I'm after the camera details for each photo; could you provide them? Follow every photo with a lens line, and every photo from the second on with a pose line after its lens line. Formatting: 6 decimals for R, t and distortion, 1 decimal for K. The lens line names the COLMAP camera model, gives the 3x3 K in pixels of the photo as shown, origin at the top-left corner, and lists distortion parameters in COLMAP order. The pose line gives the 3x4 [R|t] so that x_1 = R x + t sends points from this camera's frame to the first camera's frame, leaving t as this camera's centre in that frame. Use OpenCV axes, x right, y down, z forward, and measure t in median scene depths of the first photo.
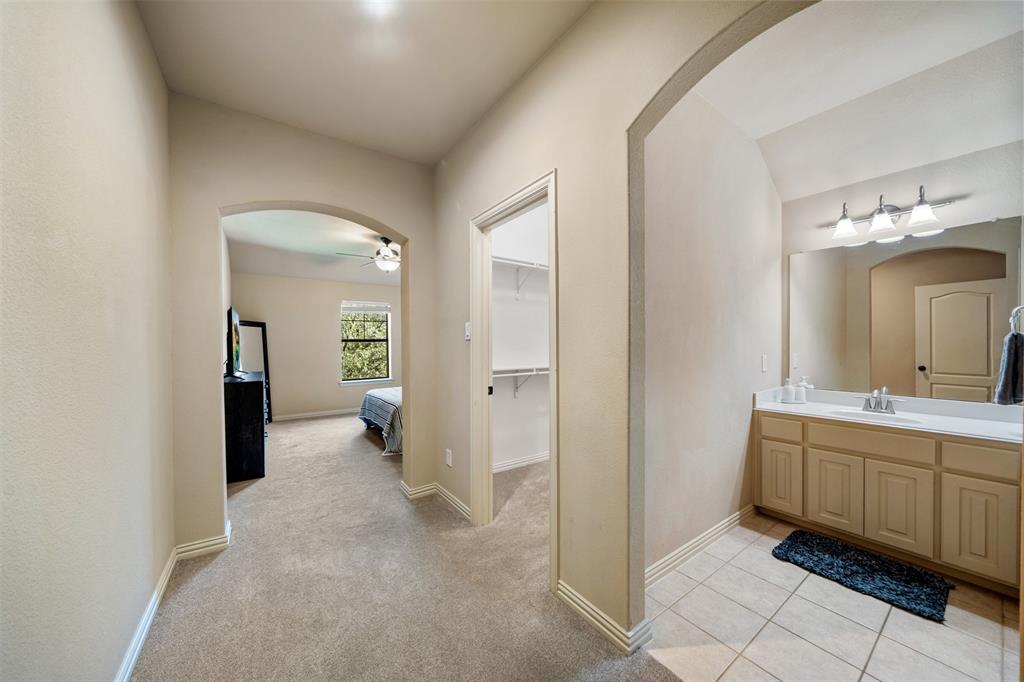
lens RADIAL K [[359.9, 0, 507.6], [0, 359.9, 341.8], [0, 0, 1]] dist [-0.002801, 0.000062]
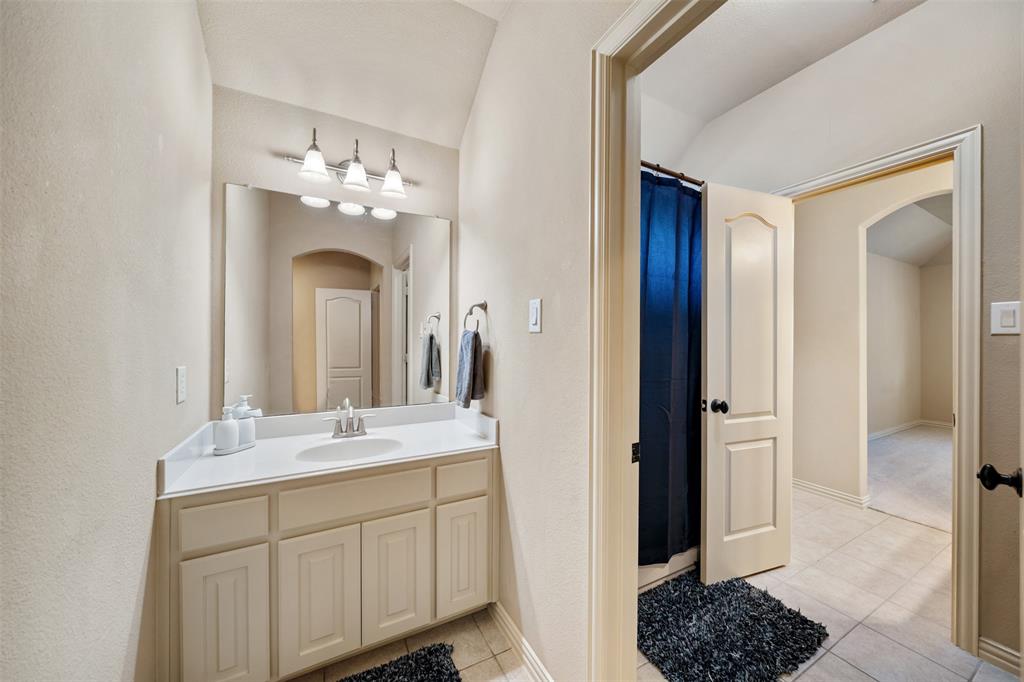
lens RADIAL K [[359.9, 0, 505.3], [0, 359.9, 345.3], [0, 0, 1]] dist [-0.002801, 0.000062]
pose [[0.155976, -0.006922, 0.987737, 0.363711], [-0.008749, 0.999927, 0.008389, 0.001310], [-0.987722, -0.009950, 0.155904, 0.582336]]
